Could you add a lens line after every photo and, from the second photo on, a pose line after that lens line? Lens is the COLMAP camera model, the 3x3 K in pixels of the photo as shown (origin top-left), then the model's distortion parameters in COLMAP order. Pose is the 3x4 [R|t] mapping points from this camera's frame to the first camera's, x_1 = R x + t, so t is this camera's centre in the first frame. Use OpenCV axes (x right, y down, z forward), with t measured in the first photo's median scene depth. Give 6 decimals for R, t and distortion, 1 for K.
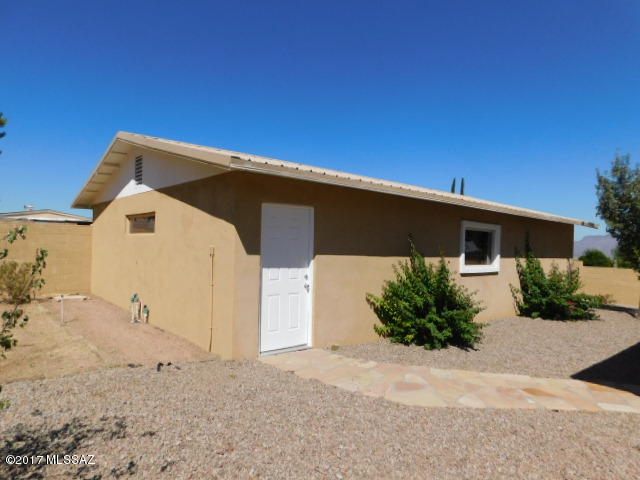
lens RADIAL K [[431.9, 0, 309.3], [0, 431.9, 239.0], [0, 0, 1]] dist [-0.031817, 0.002969]
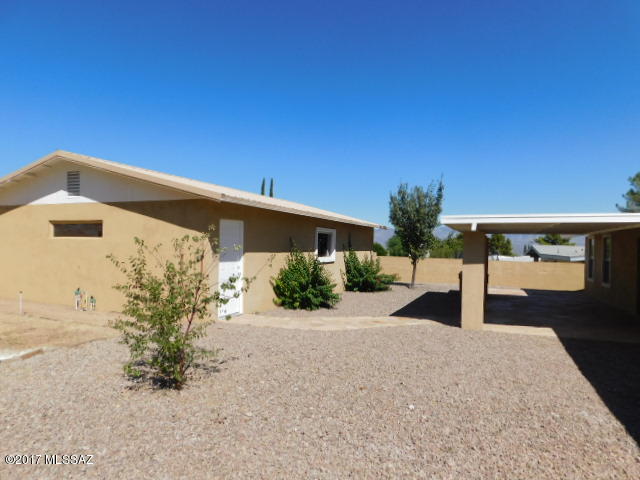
lens RADIAL K [[431.9, 0, 309.3], [0, 431.9, 239.0], [0, 0, 1]] dist [-0.031817, 0.002969]
pose [[0.901861, -0.007180, 0.431968, -0.309559], [0.001061, 0.999896, 0.014404, -0.023061], [-0.432026, -0.012533, 0.901774, -0.327435]]
